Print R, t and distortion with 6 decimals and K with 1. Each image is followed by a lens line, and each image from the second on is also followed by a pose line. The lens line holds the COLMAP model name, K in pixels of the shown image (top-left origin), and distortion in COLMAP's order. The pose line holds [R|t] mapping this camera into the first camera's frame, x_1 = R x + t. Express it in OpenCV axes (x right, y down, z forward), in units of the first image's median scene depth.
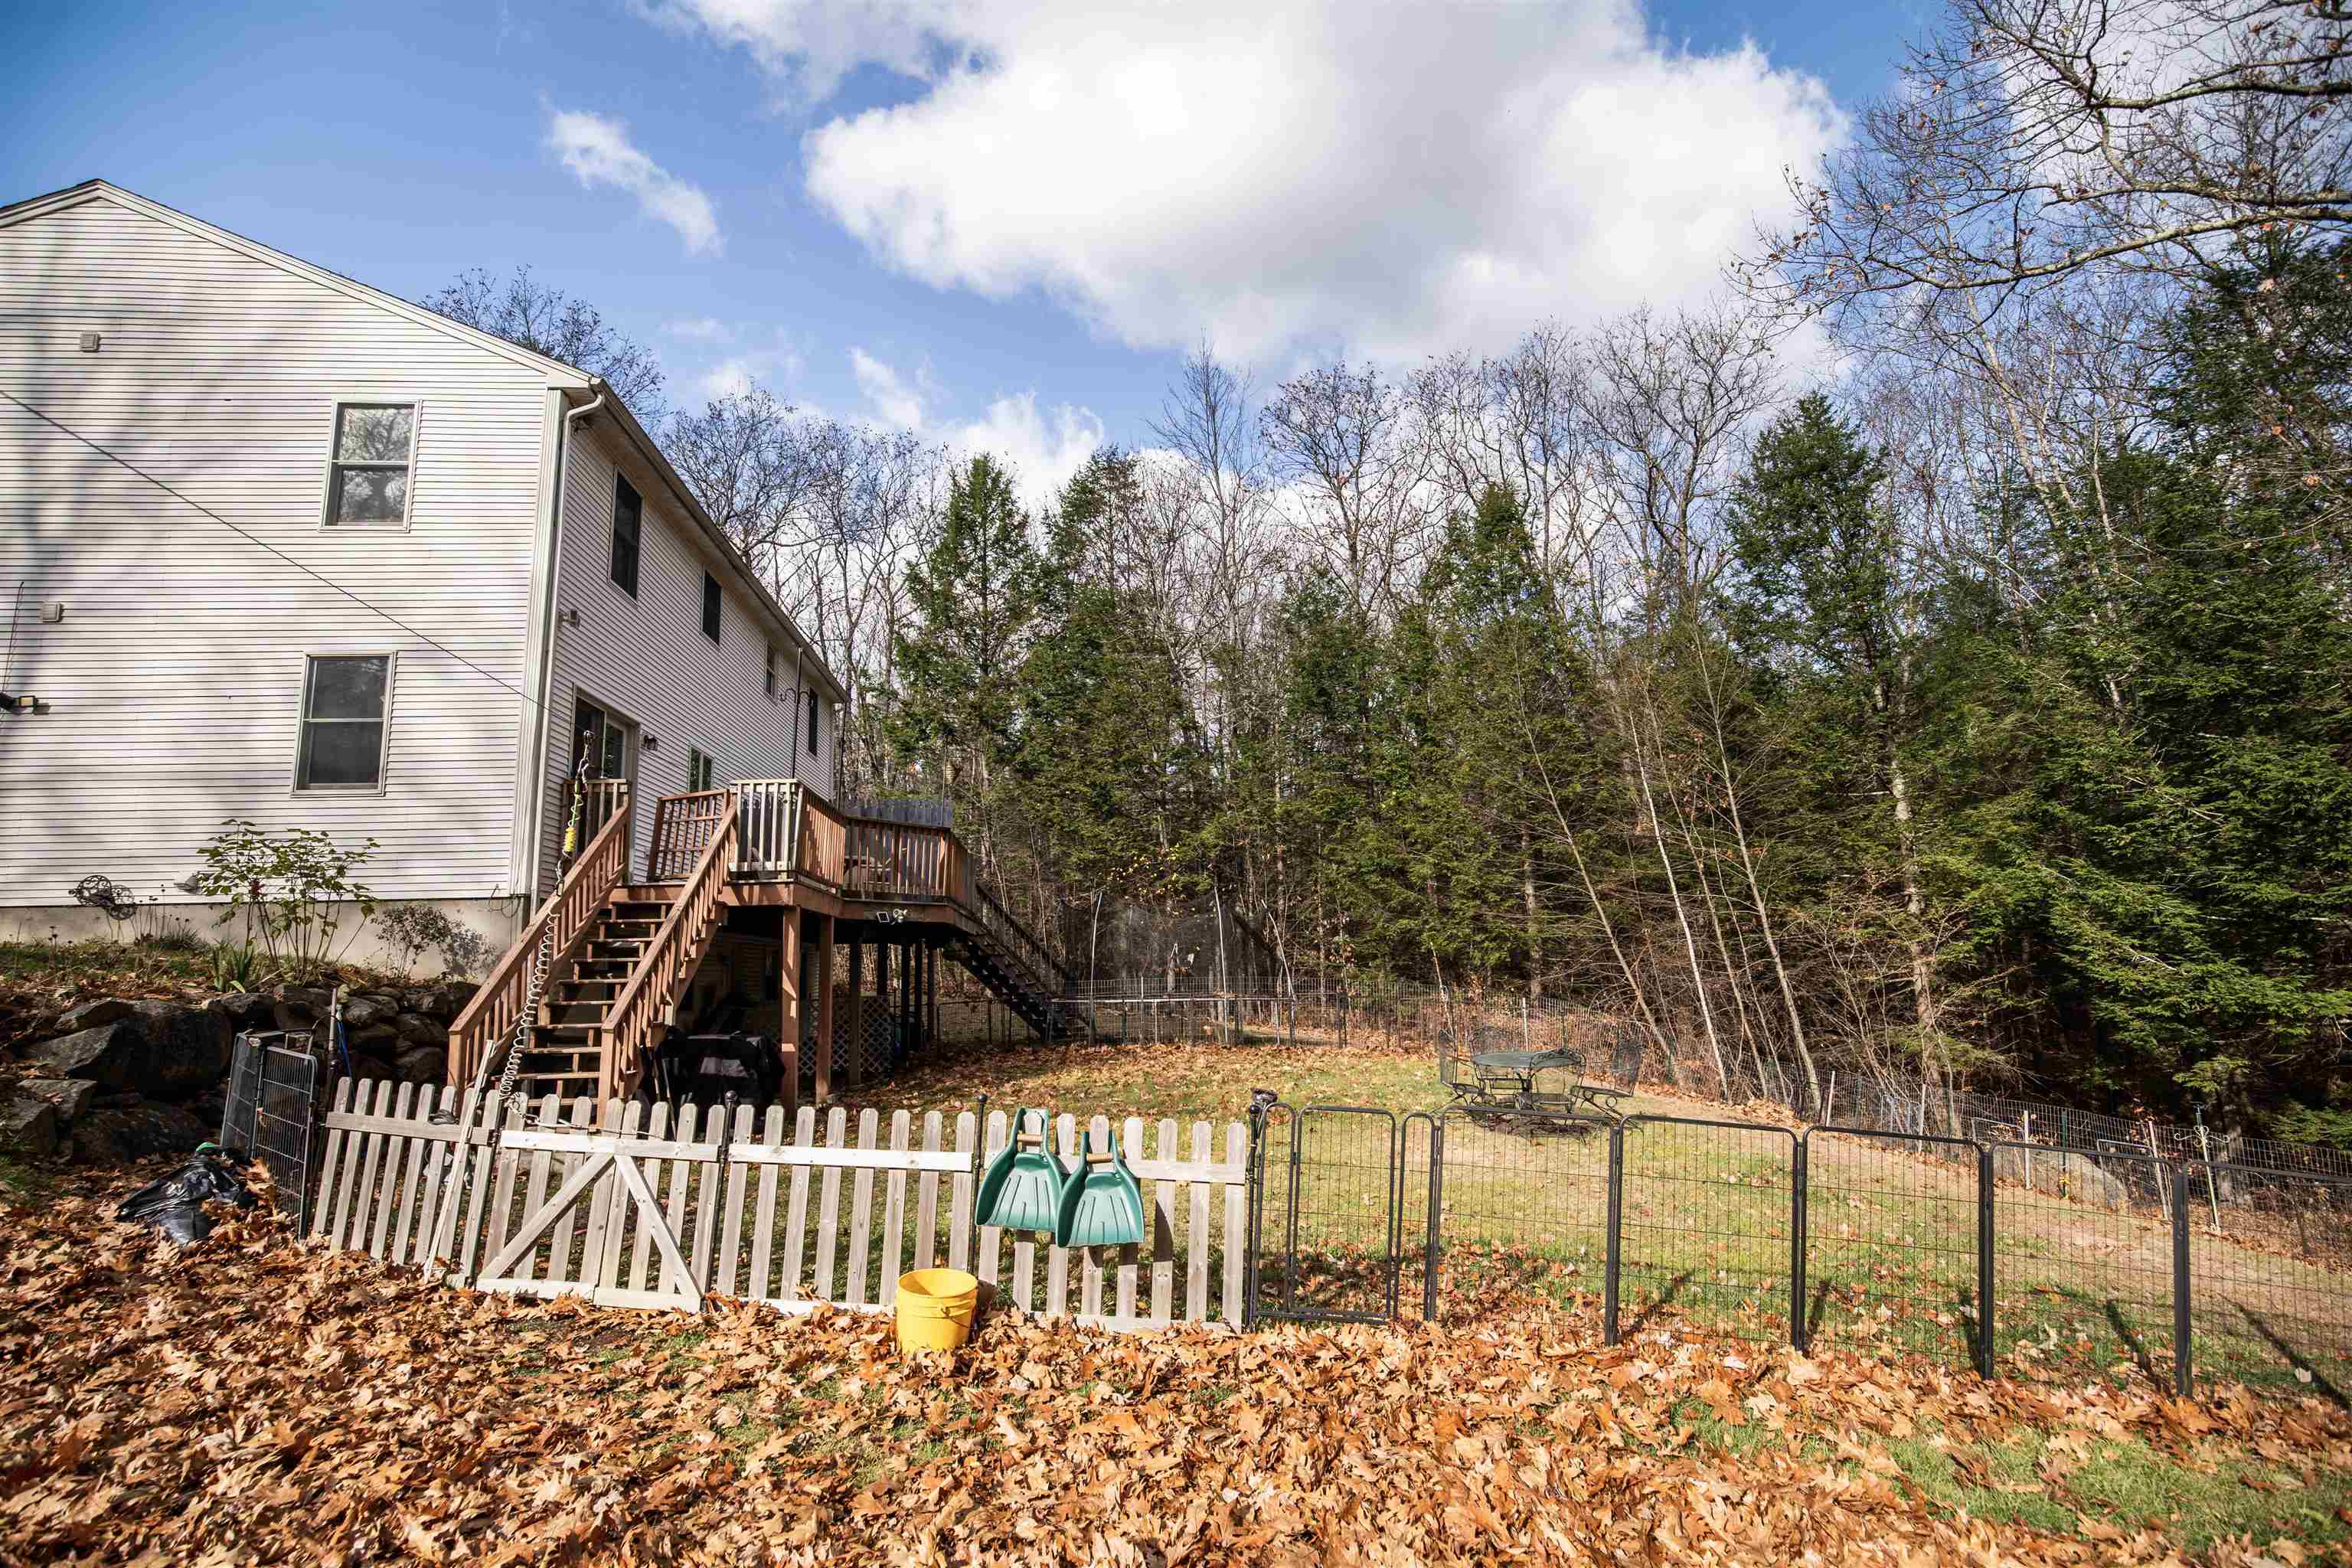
lens RADIAL K [[1090.5, 0, 1179.5], [0, 1090.5, 796.3], [0, 0, 1]] dist [-0.041097, 0.007328]
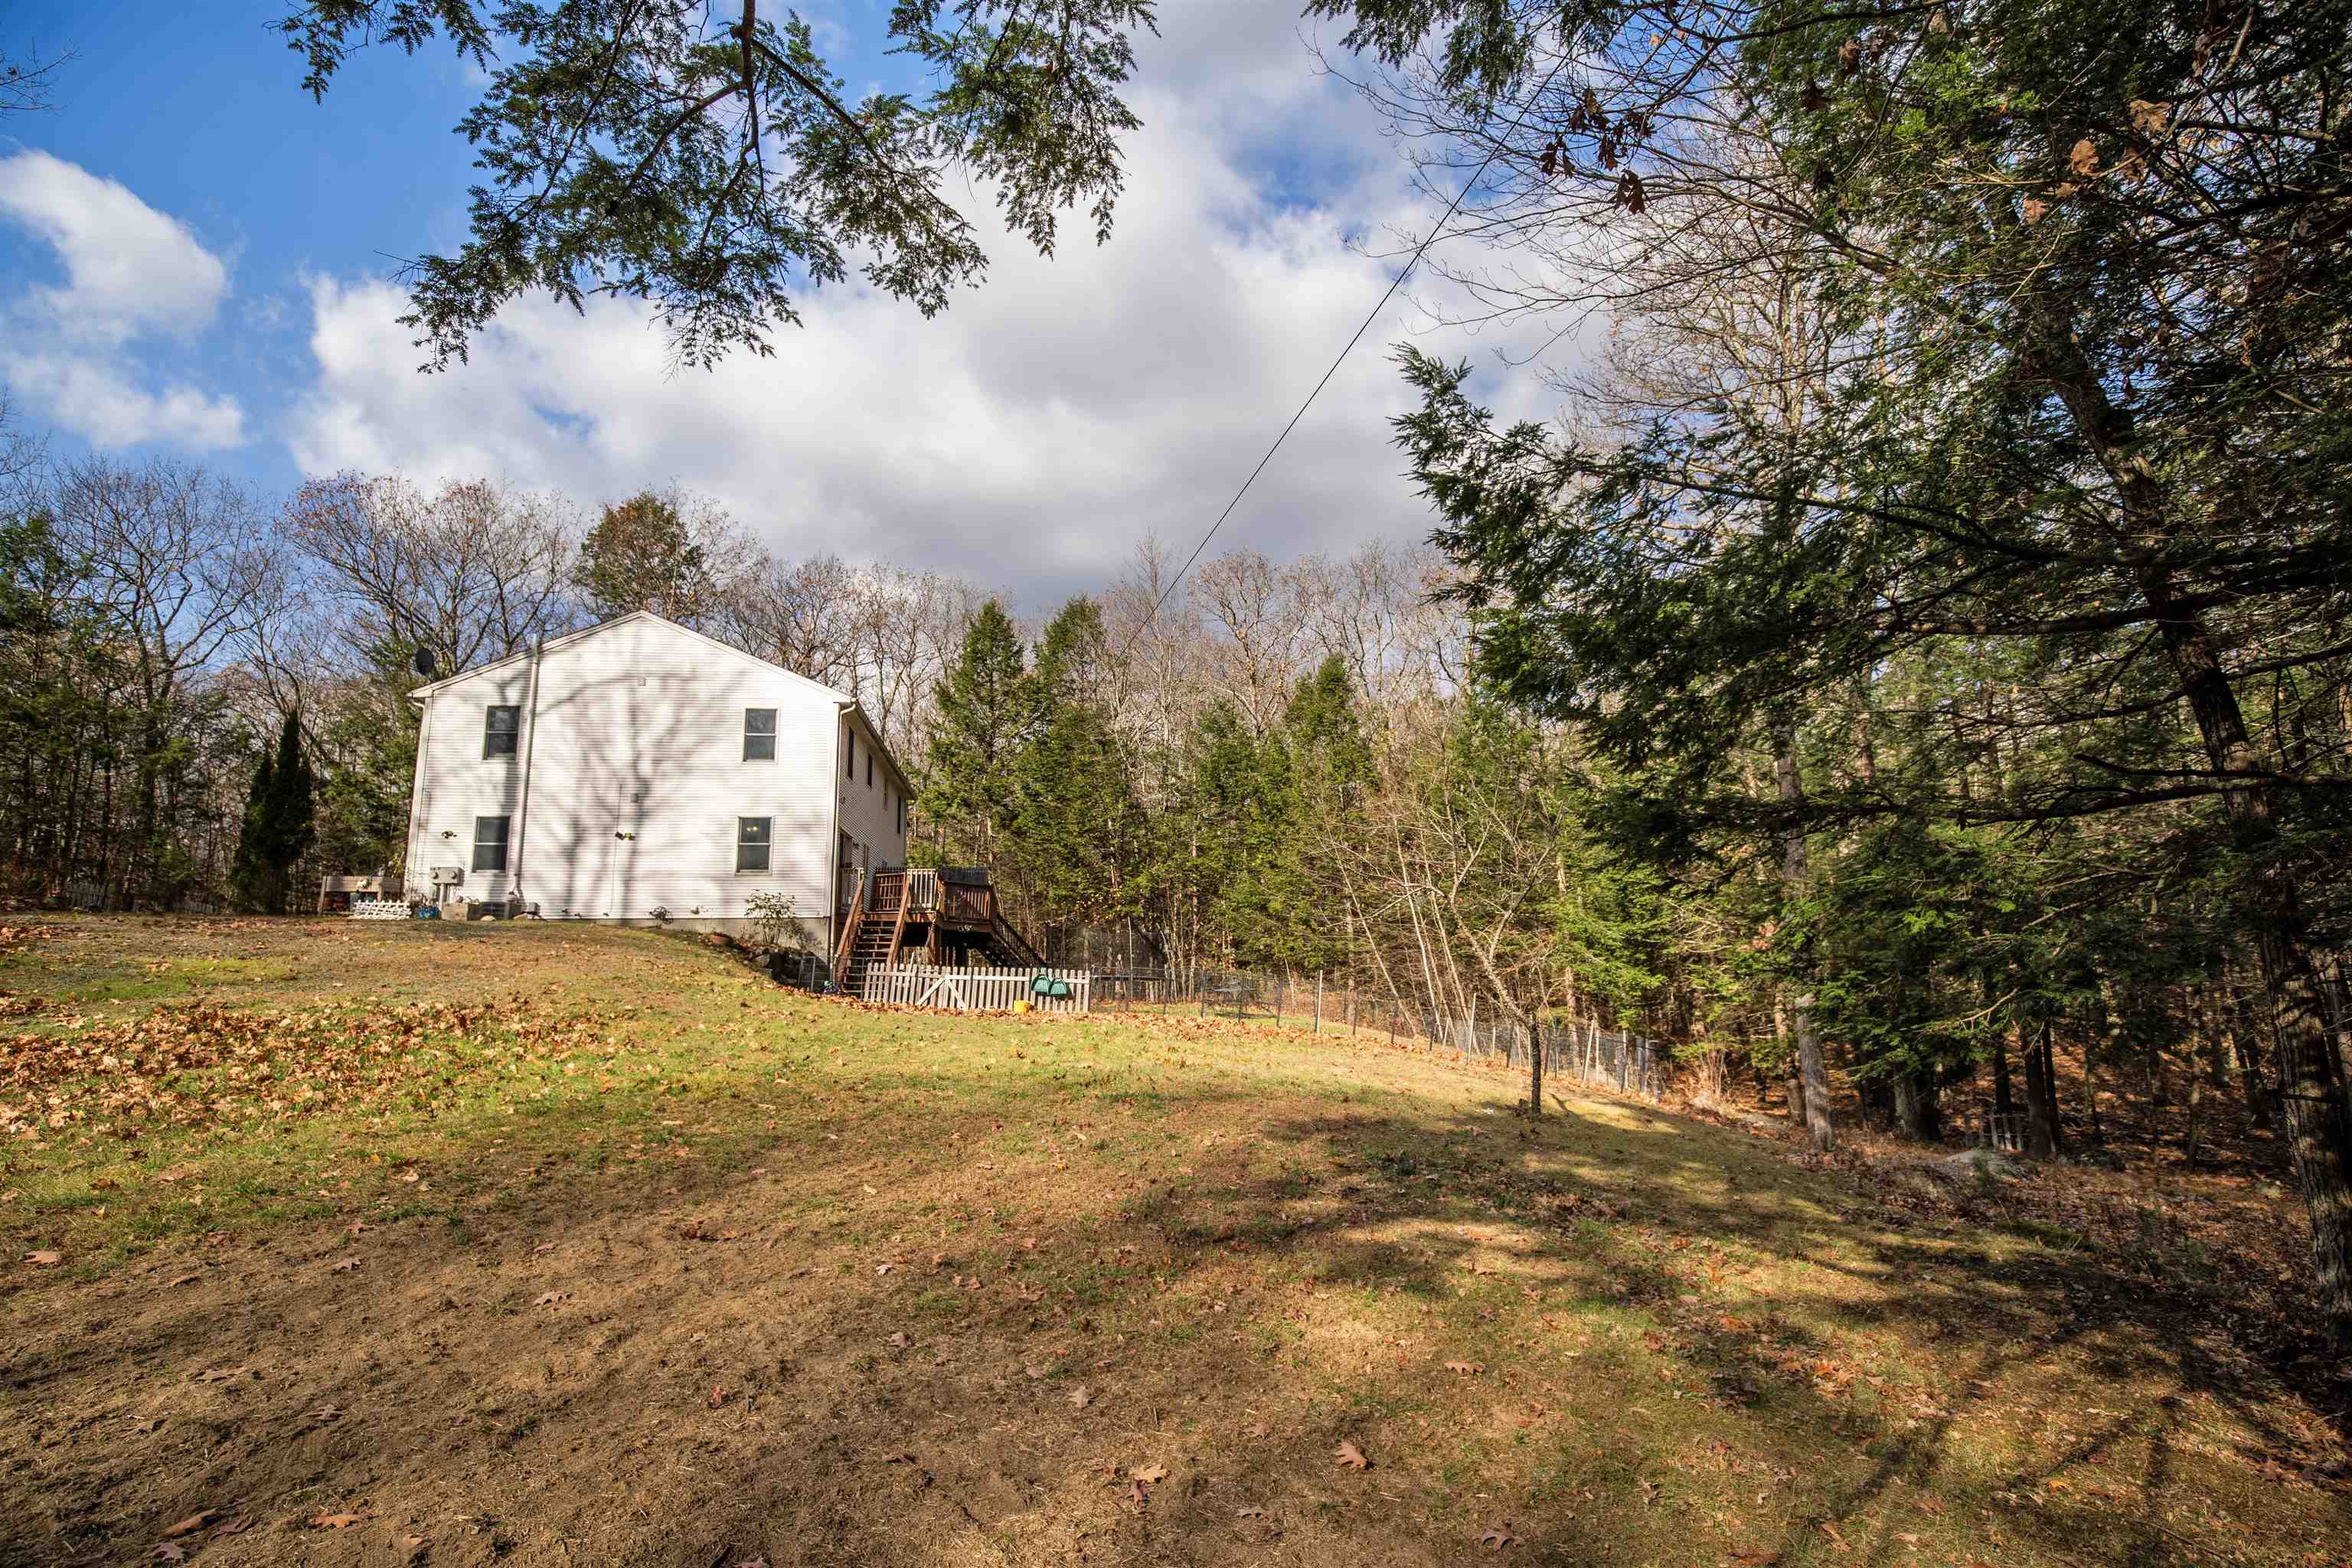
lens RADIAL K [[1090.5, 0, 1177.2], [0, 1090.5, 784.9], [0, 0, 1]] dist [-0.041097, 0.007328]
pose [[0.999760, 0.014187, 0.016687, 0.052074], [-0.013623, 0.999348, -0.033442, -0.050119], [-0.017151, 0.033207, 0.999301, -0.548893]]
